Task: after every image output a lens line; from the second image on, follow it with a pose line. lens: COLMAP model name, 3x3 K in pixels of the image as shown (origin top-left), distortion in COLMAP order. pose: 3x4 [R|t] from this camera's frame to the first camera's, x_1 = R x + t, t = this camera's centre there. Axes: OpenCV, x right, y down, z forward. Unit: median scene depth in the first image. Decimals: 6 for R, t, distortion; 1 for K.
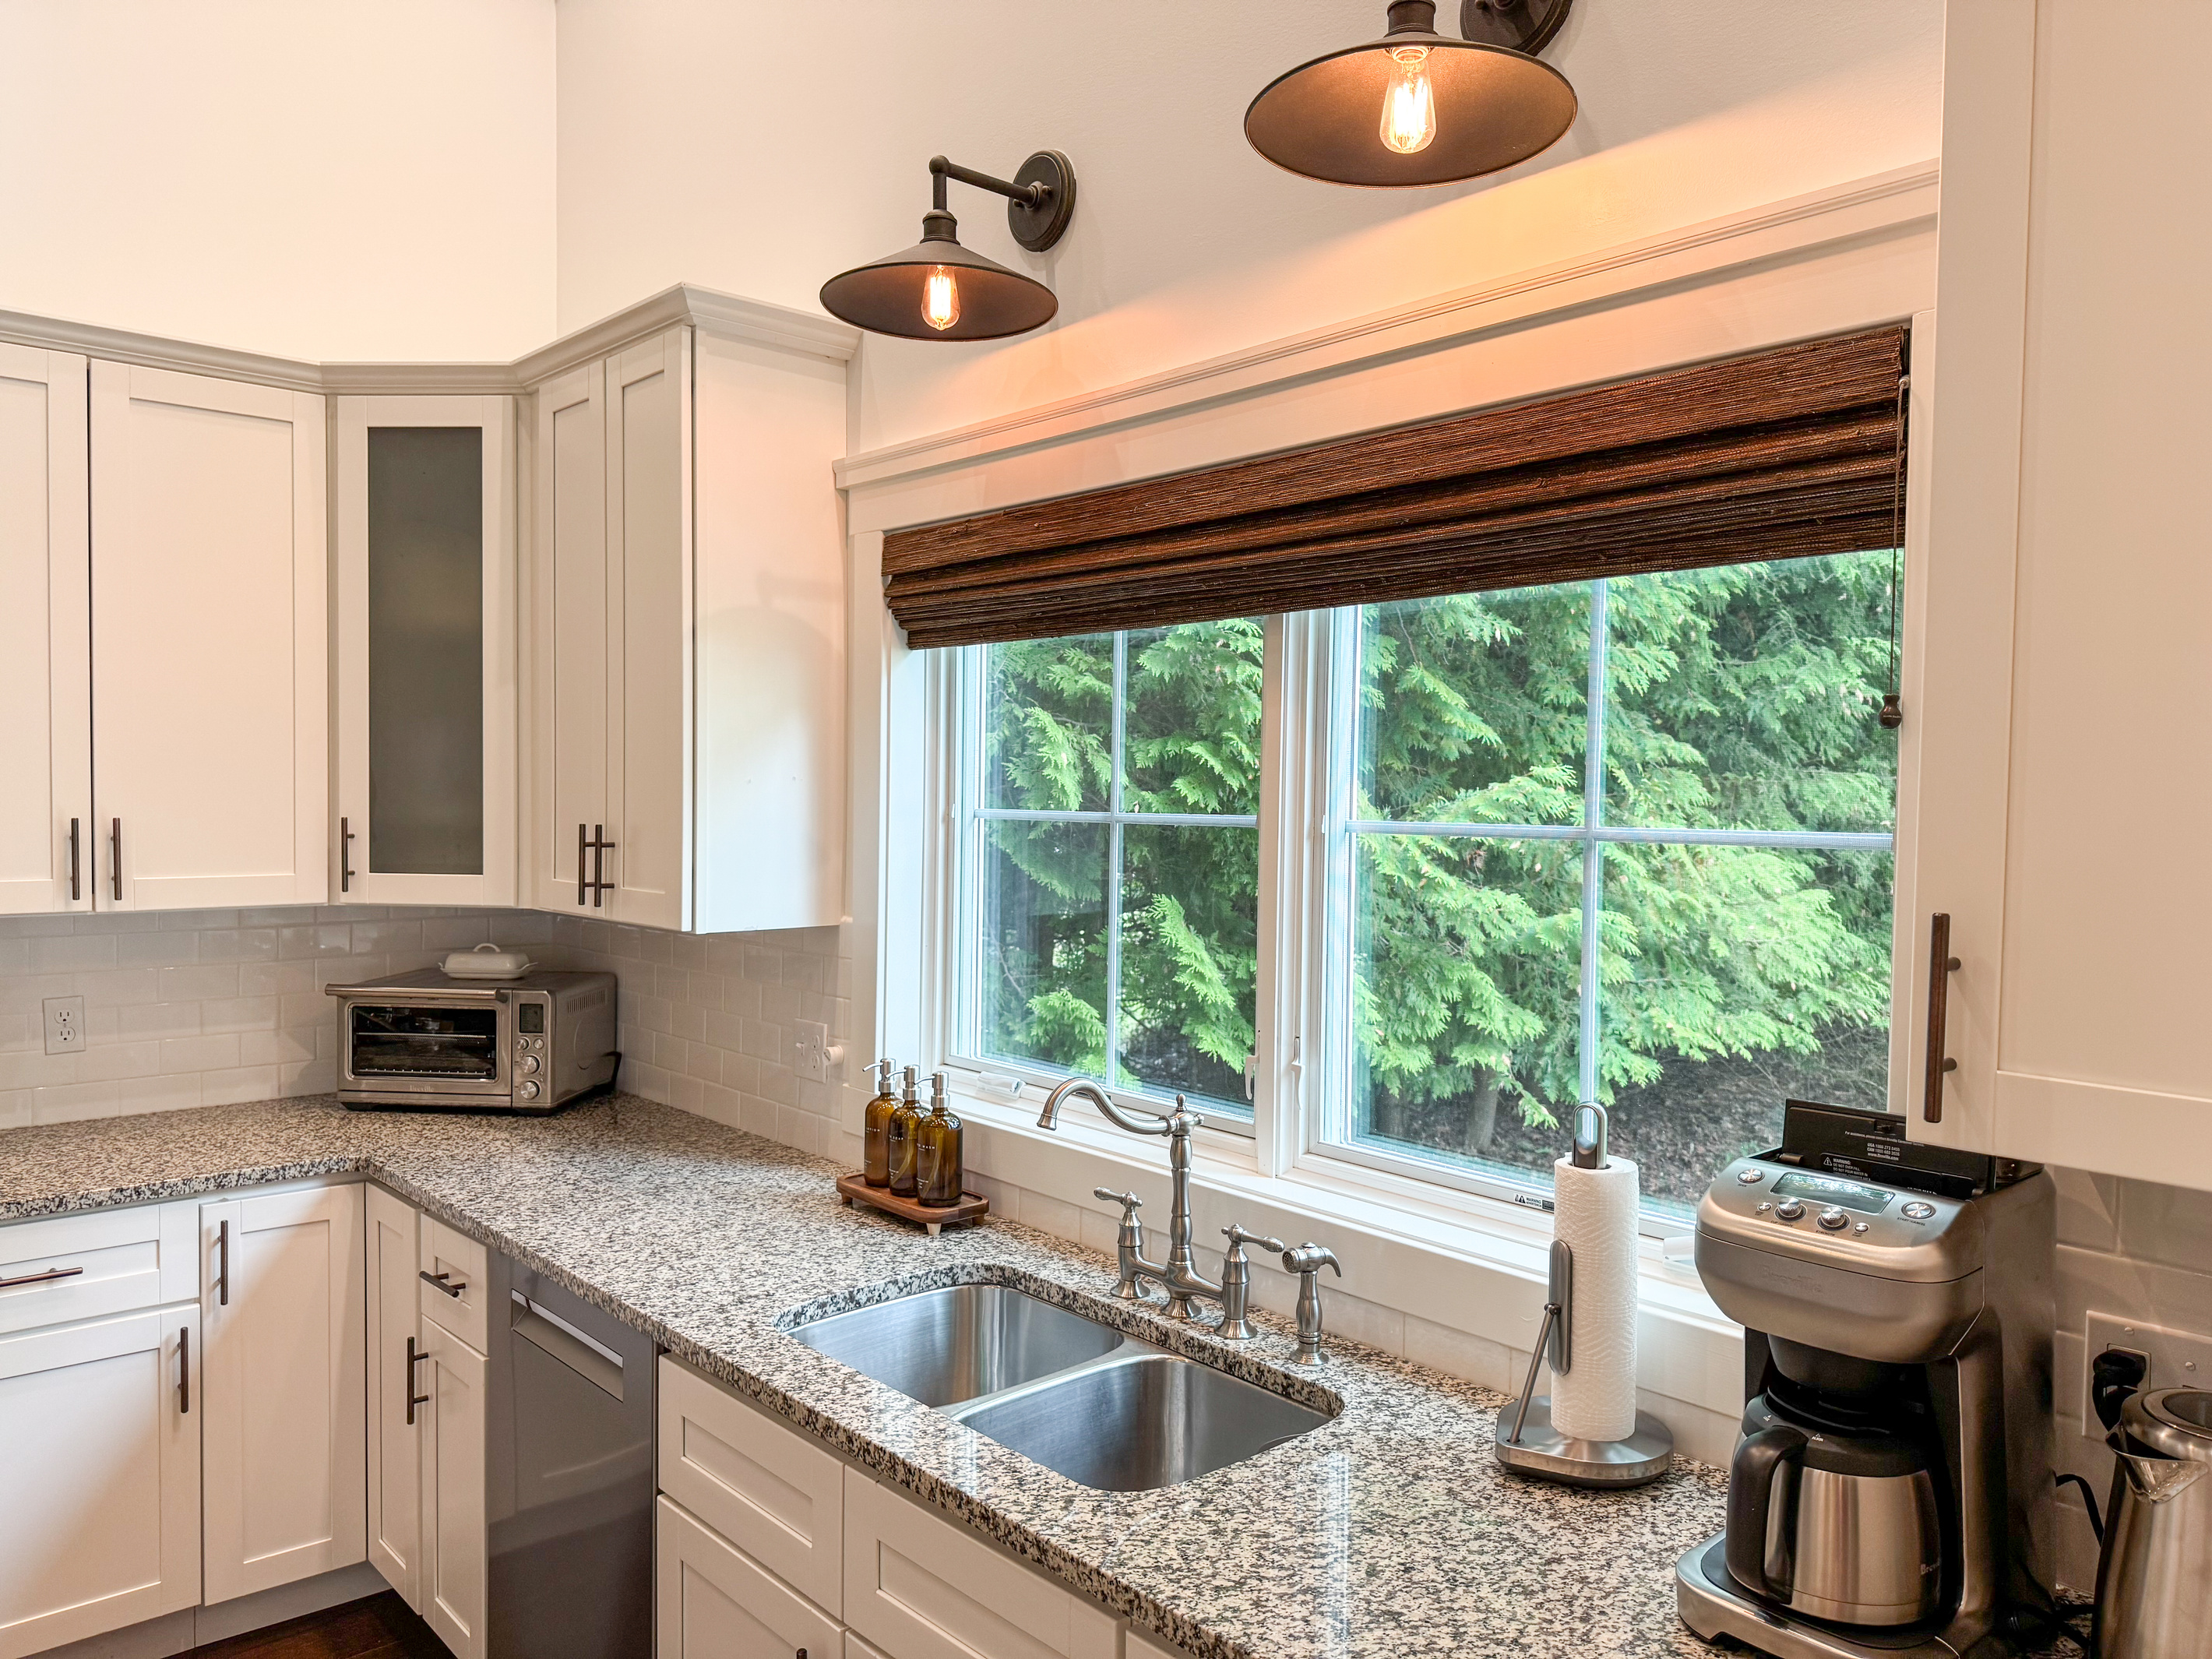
lens RADIAL K [[1549.8, 0, 1103.4], [0, 1549.8, 844.6], [0, 0, 1]] dist [0.097493, -0.117547]
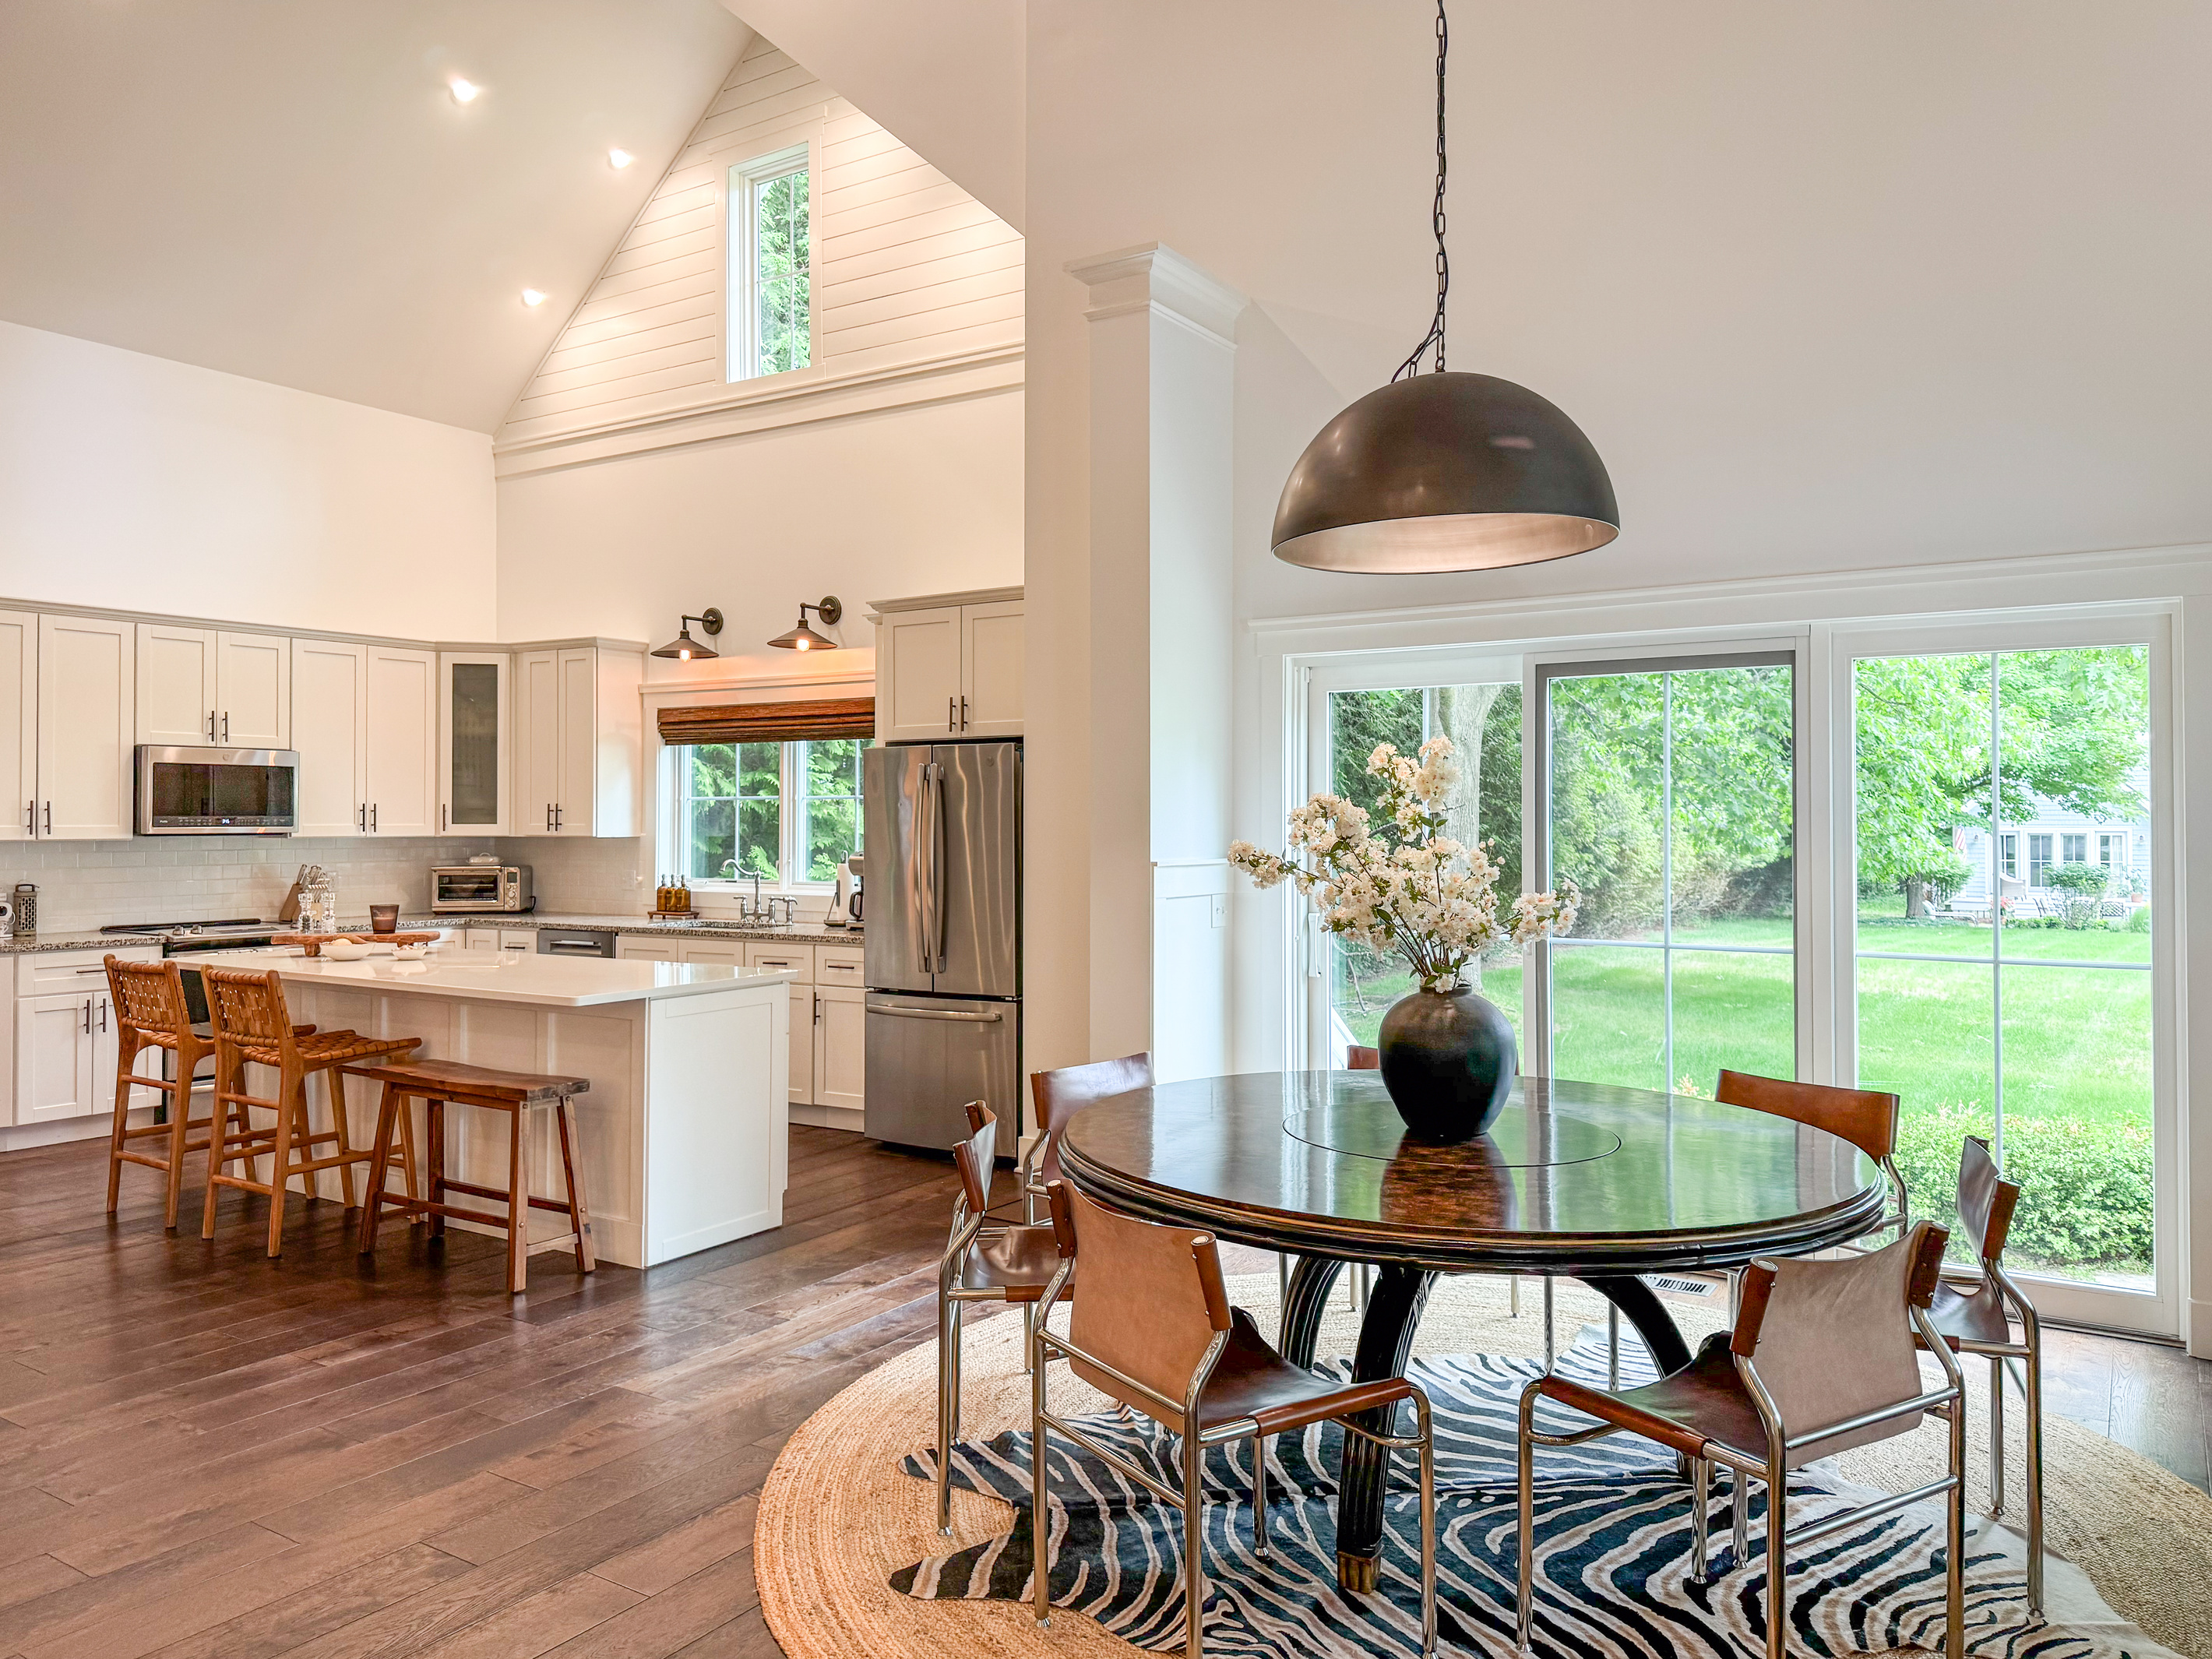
lens RADIAL K [[1593.6, 0, 1199.0], [0, 1593.6, 823.4], [0, 0, 1]] dist [0.003064, -0.003723]
pose [[0.953623, -0.013420, 0.300703, -0.070620], [0.022279, 0.999412, -0.026051, 0.138064], [-0.300177, 0.031543, 0.953362, -2.391332]]
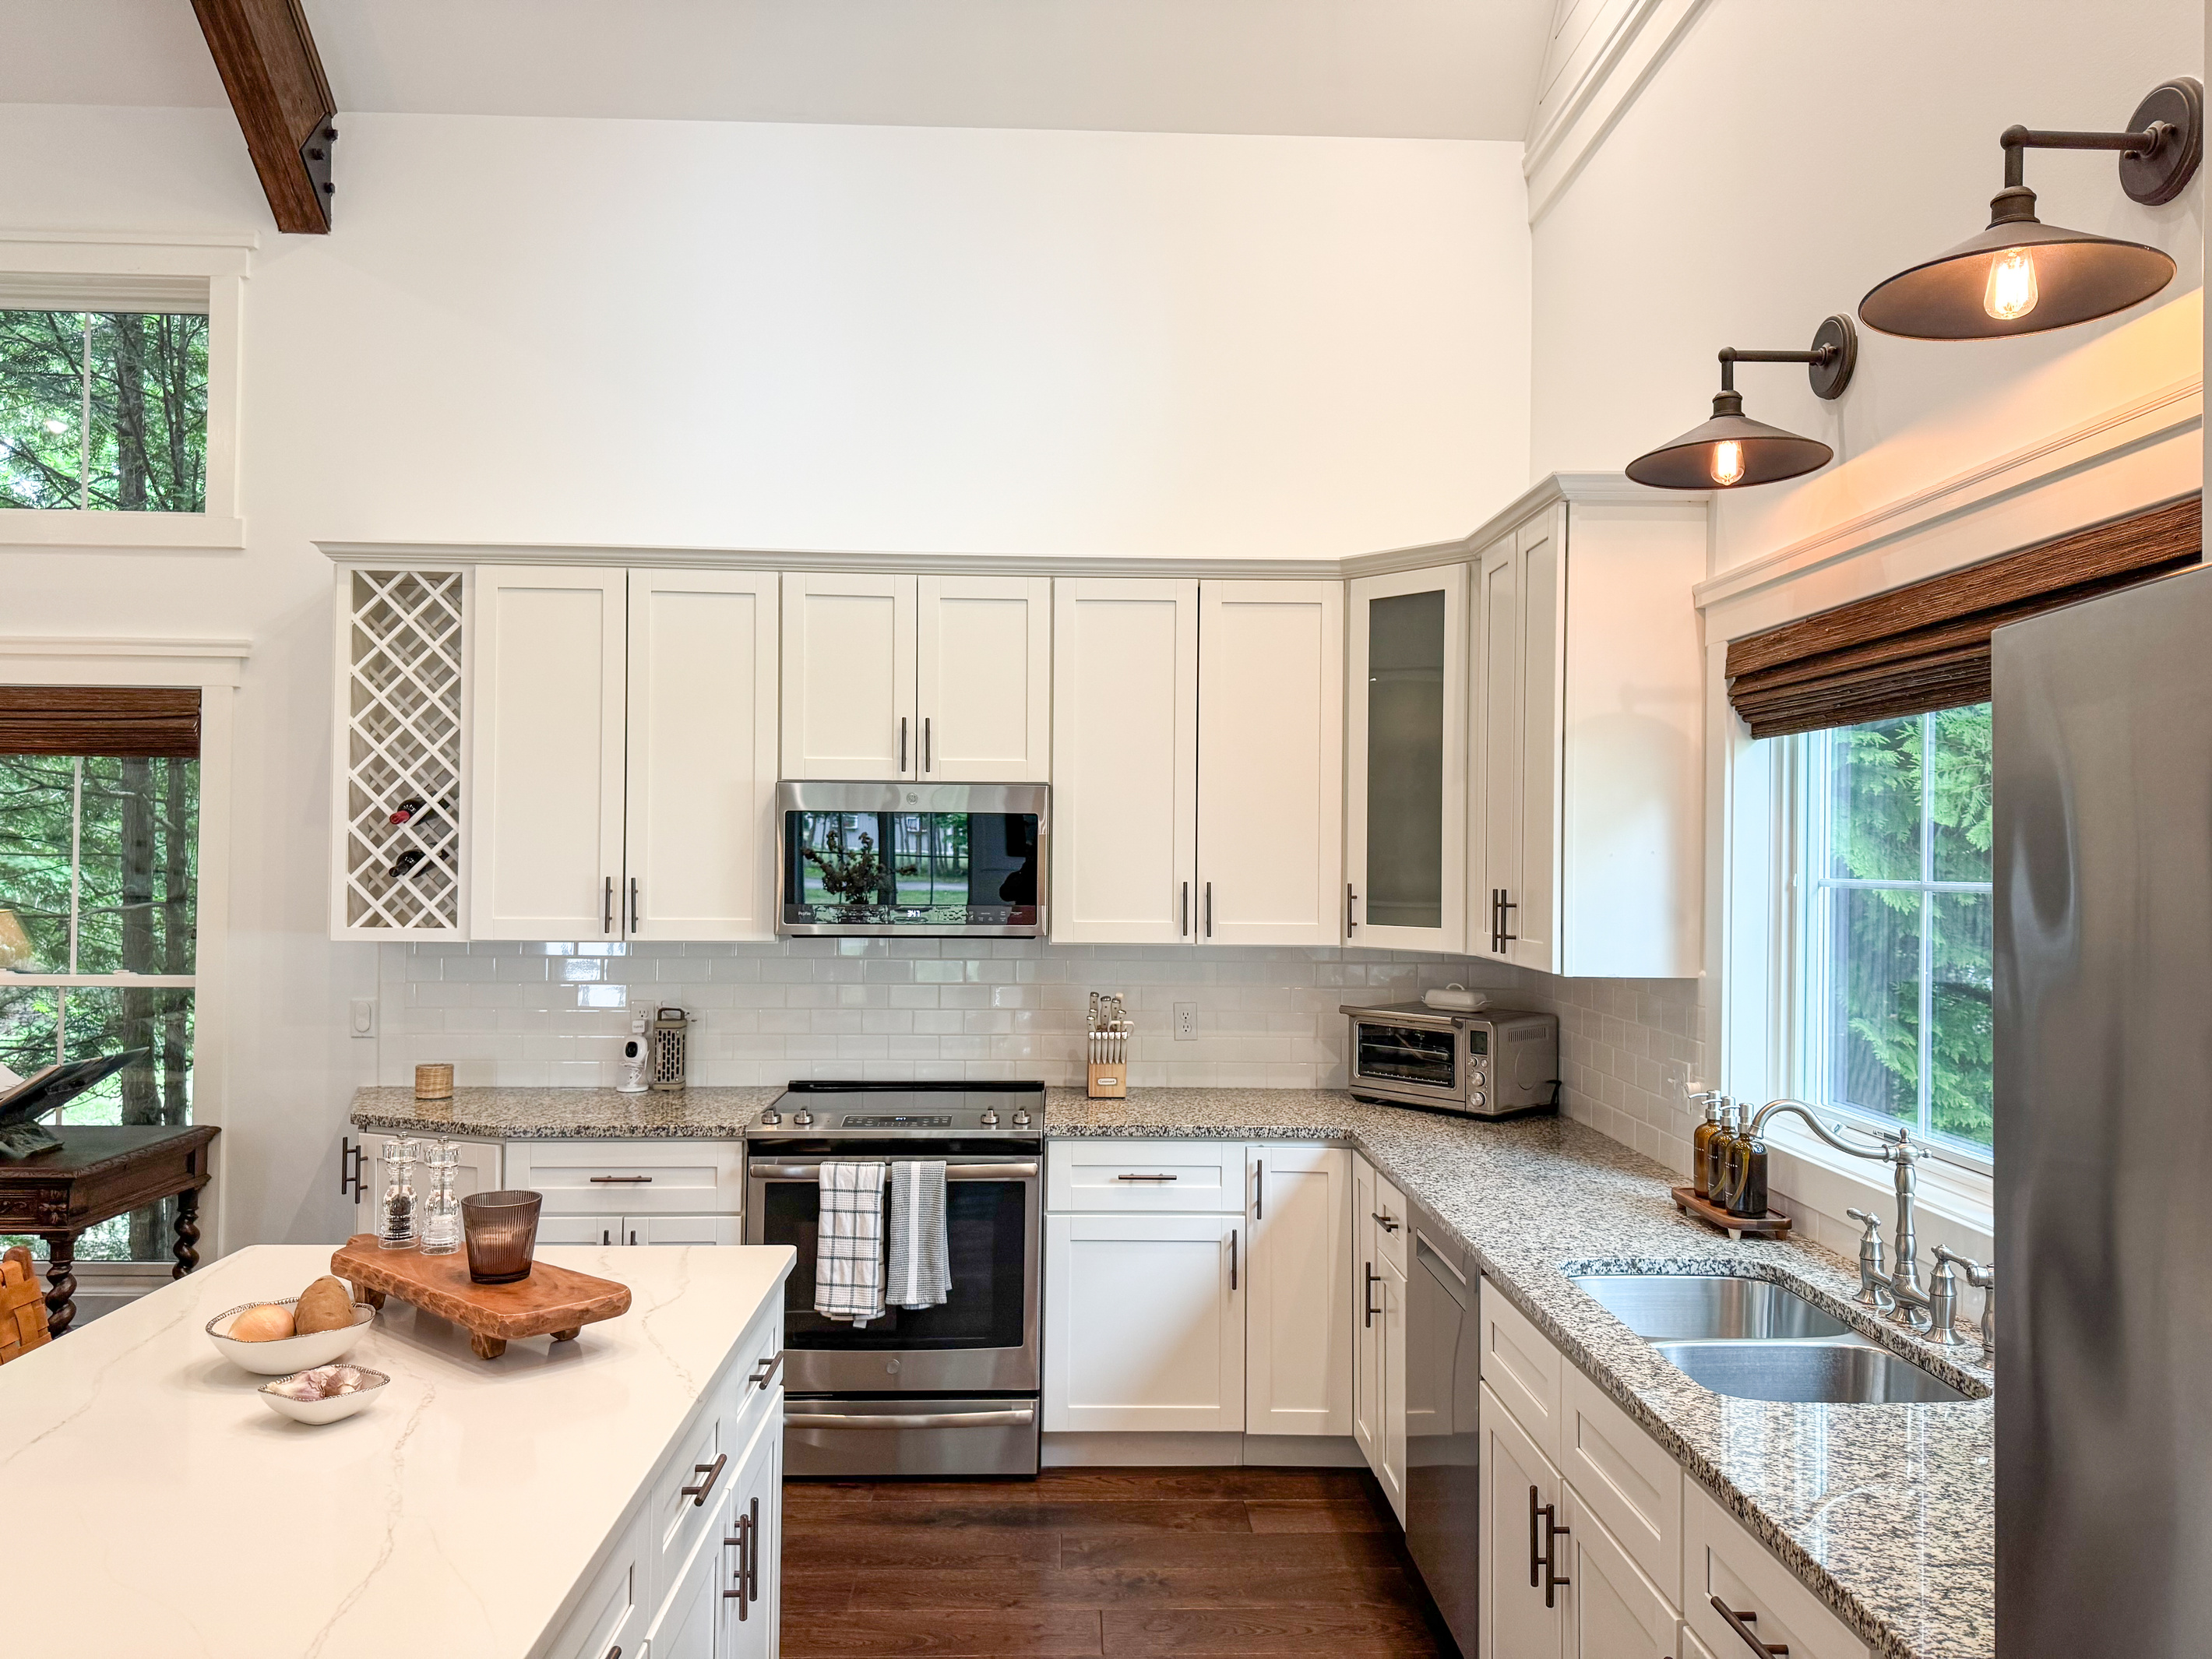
lens RADIAL K [[1562.1, 0, 1096.7], [0, 1562.1, 831.4], [0, 0, 1]] dist [0.102772, -0.131287]
pose [[0.761093, -0.015688, -0.648453, 0.272376], [-0.022345, 0.998480, -0.050383, 0.013065], [0.648258, 0.052836, 0.759586, -0.210095]]
